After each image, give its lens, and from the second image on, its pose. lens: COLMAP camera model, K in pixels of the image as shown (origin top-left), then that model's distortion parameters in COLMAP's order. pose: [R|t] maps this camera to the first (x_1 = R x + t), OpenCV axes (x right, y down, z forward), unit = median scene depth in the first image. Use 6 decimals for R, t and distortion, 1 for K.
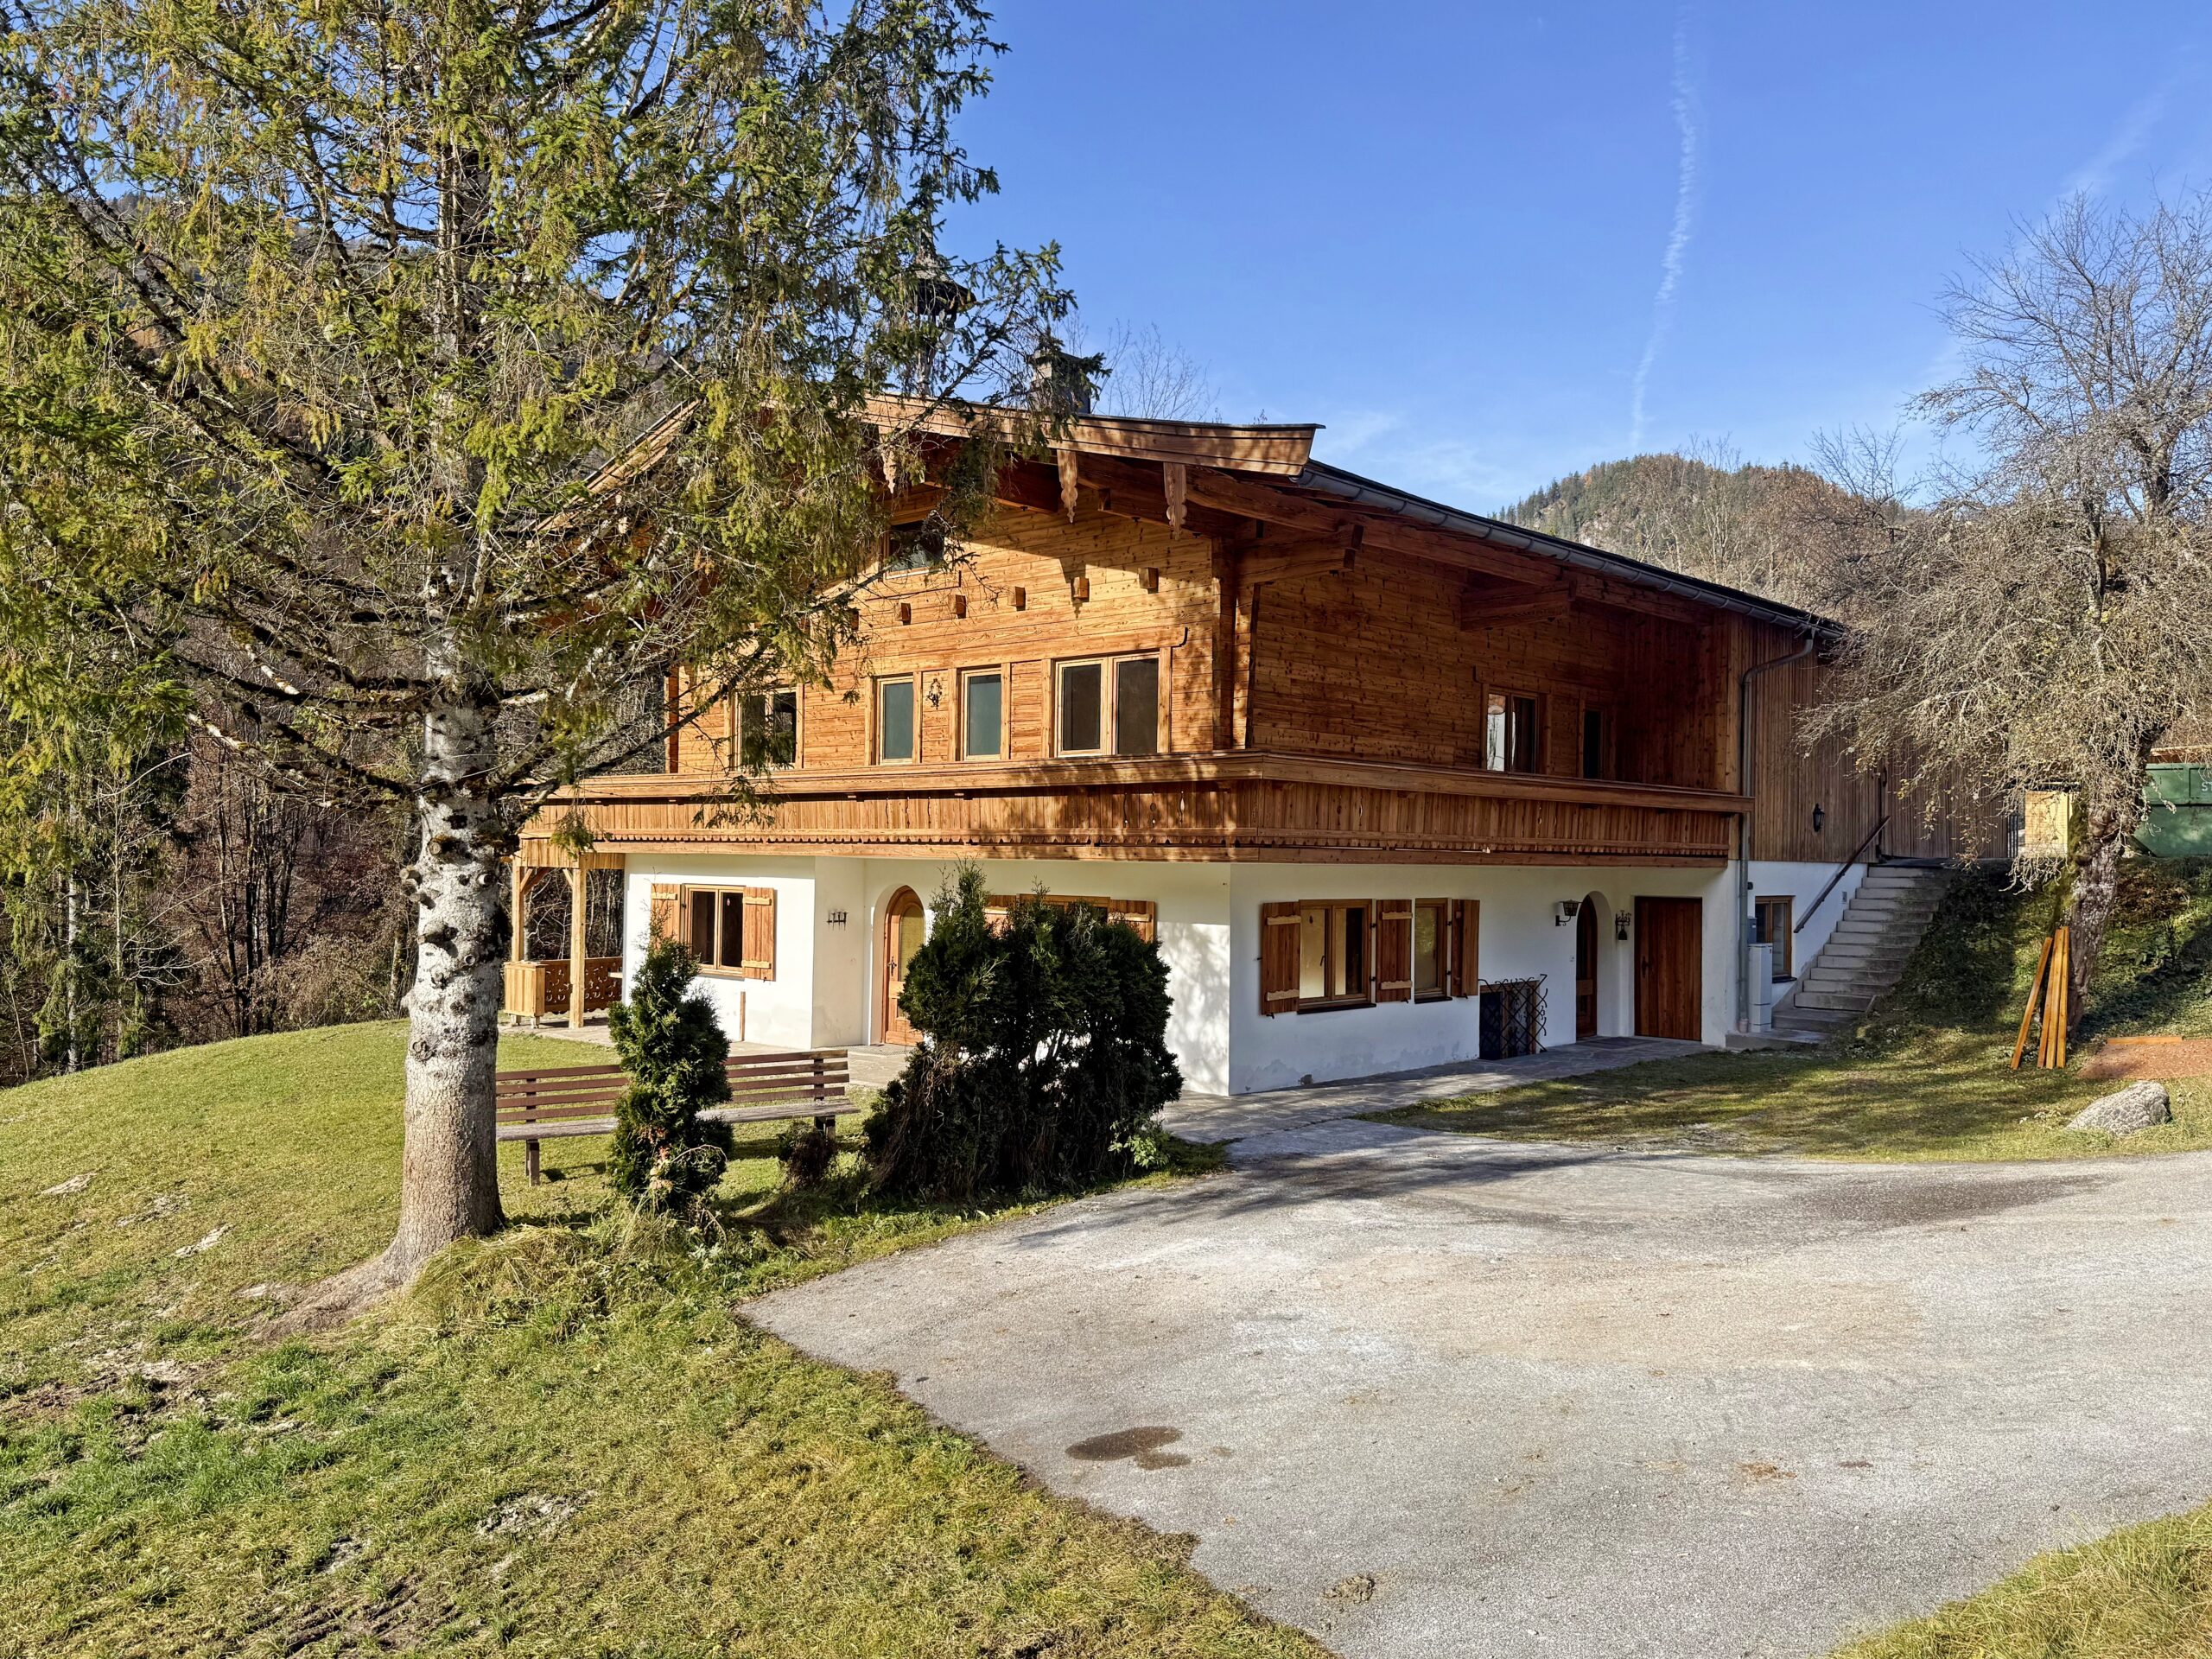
lens RADIAL K [[1574.9, 0, 1106.0], [0, 1574.9, 829.5], [0, 0, 1]] dist [-0.000138, -0.000107]
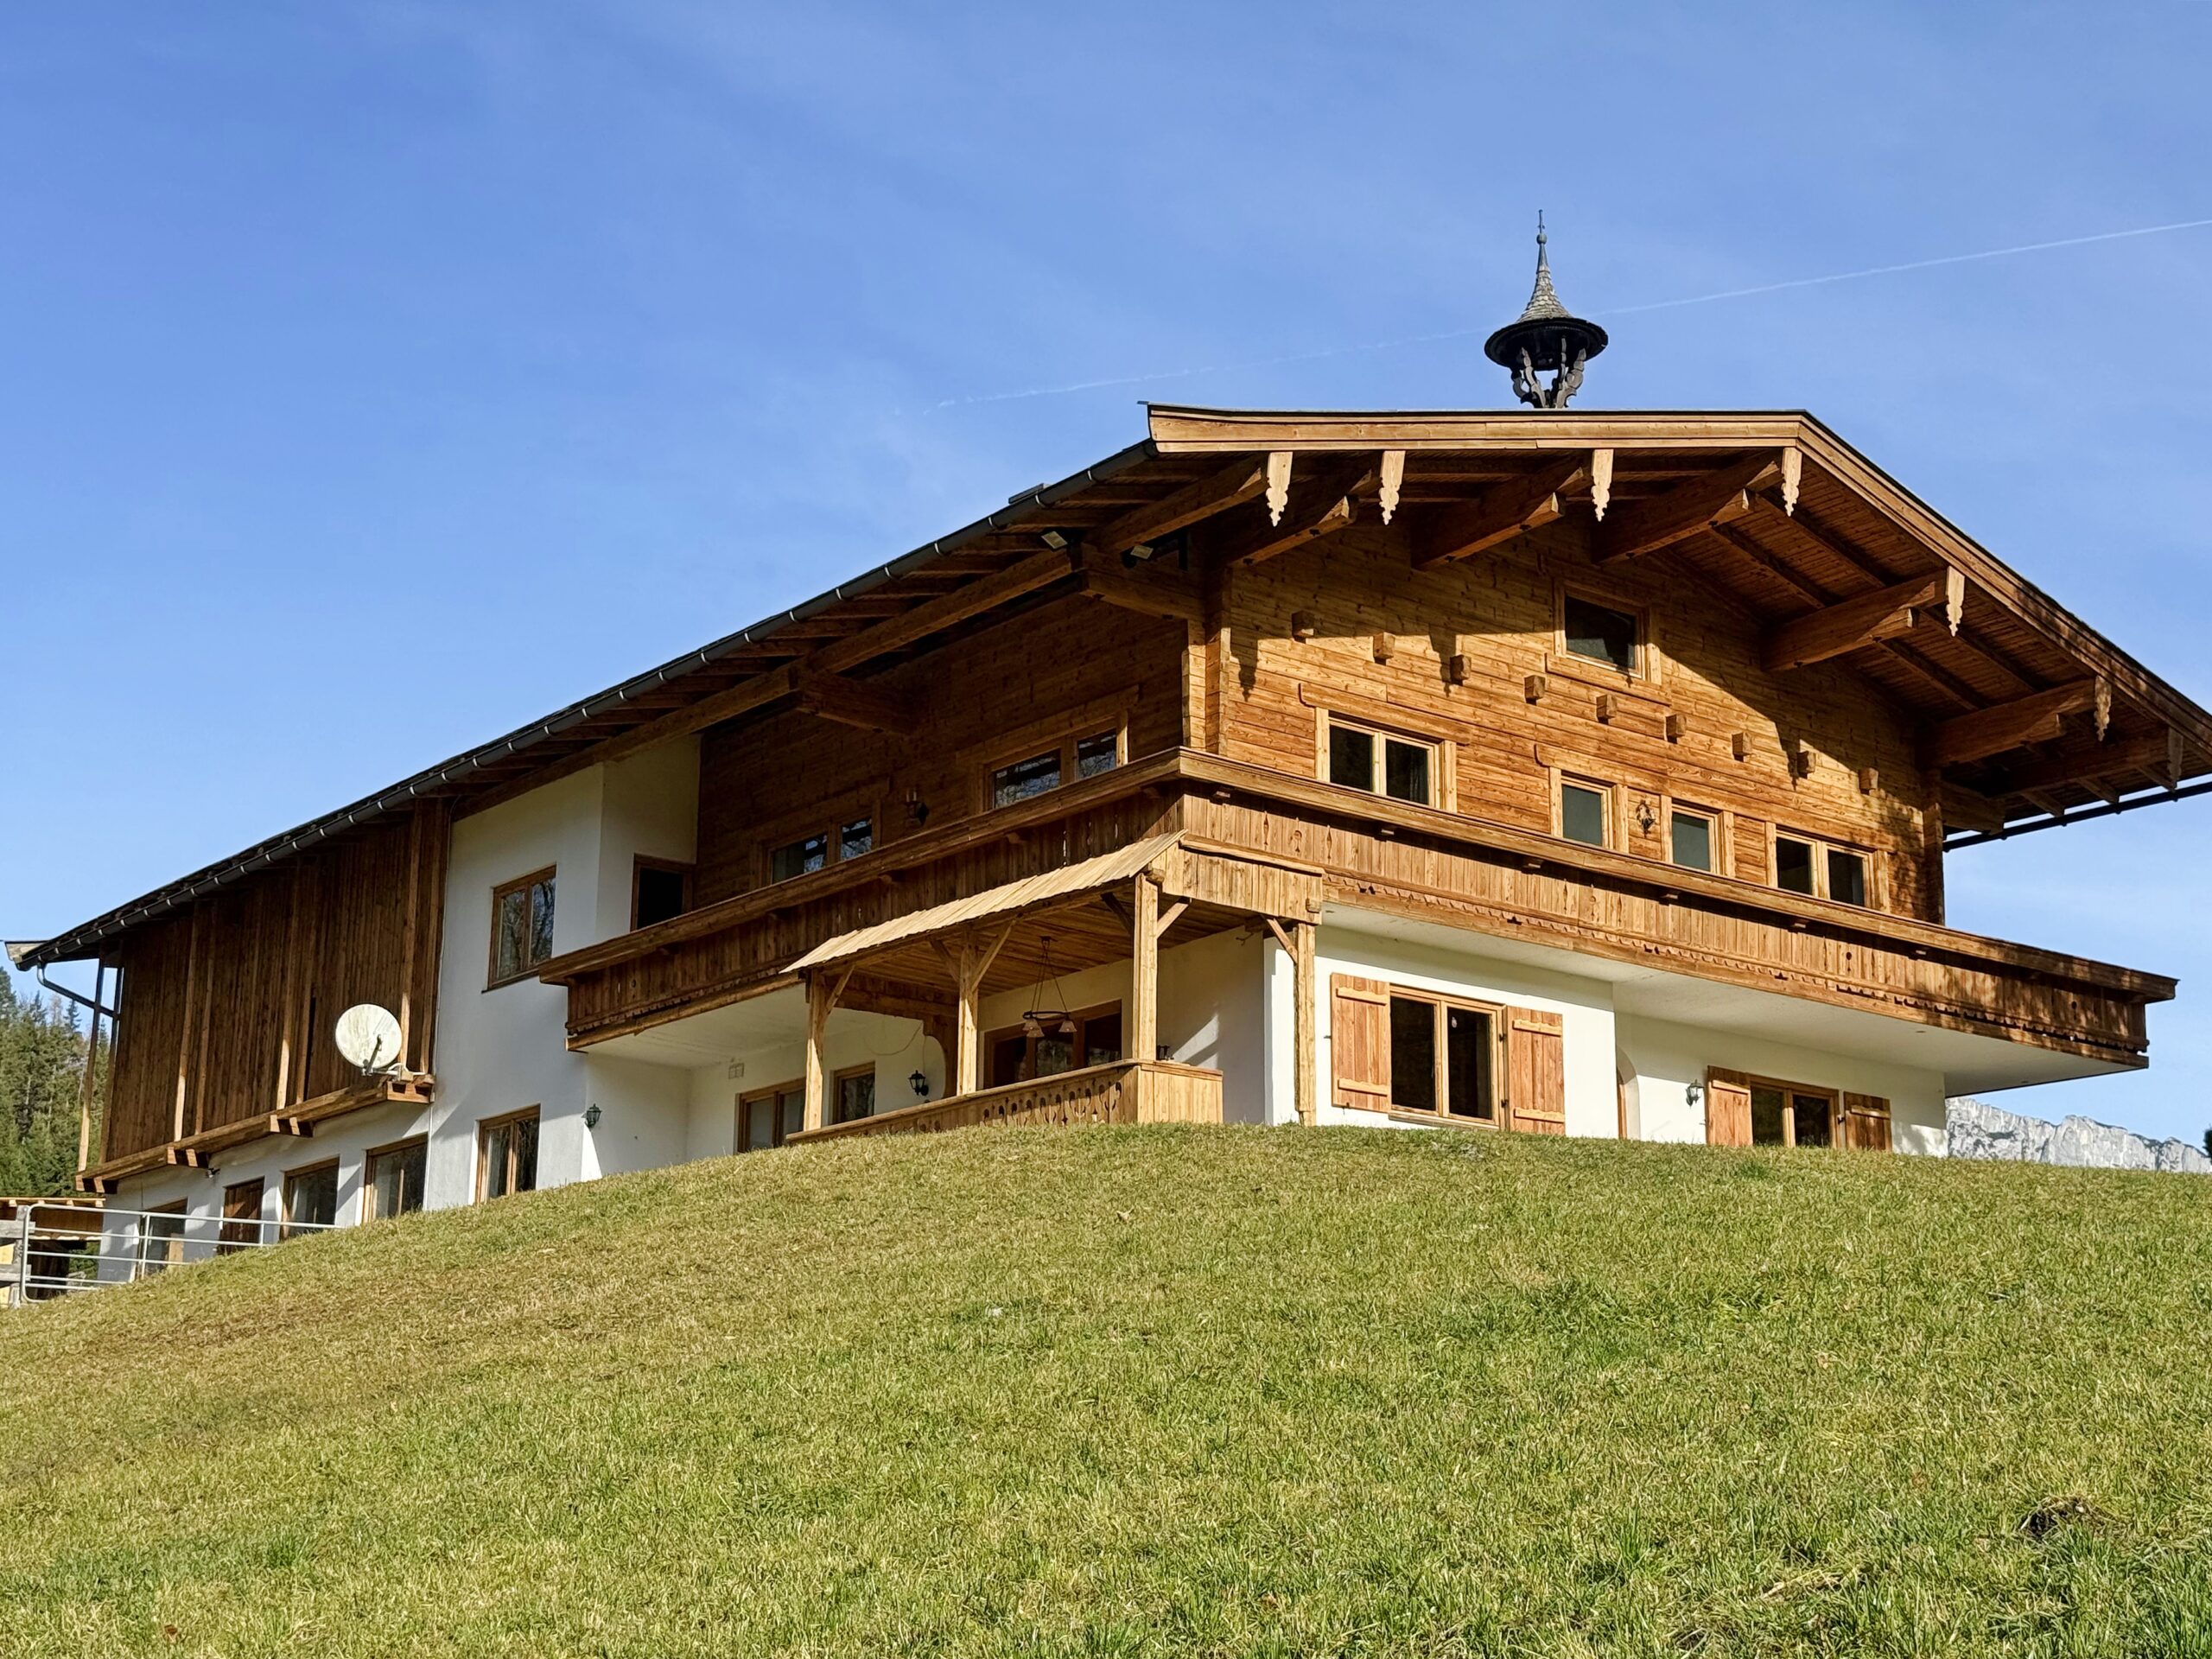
lens RADIAL K [[3111.6, 0, 1106.0], [0, 3111.6, 829.5], [0, 0, 1]] dist [0.166283, 0.021658]
pose [[0.154528, 0.246061, 0.956857, -1.878158], [-0.015459, 0.968974, -0.246680, 0.358583], [-0.987867, 0.023327, 0.153538, 1.122899]]
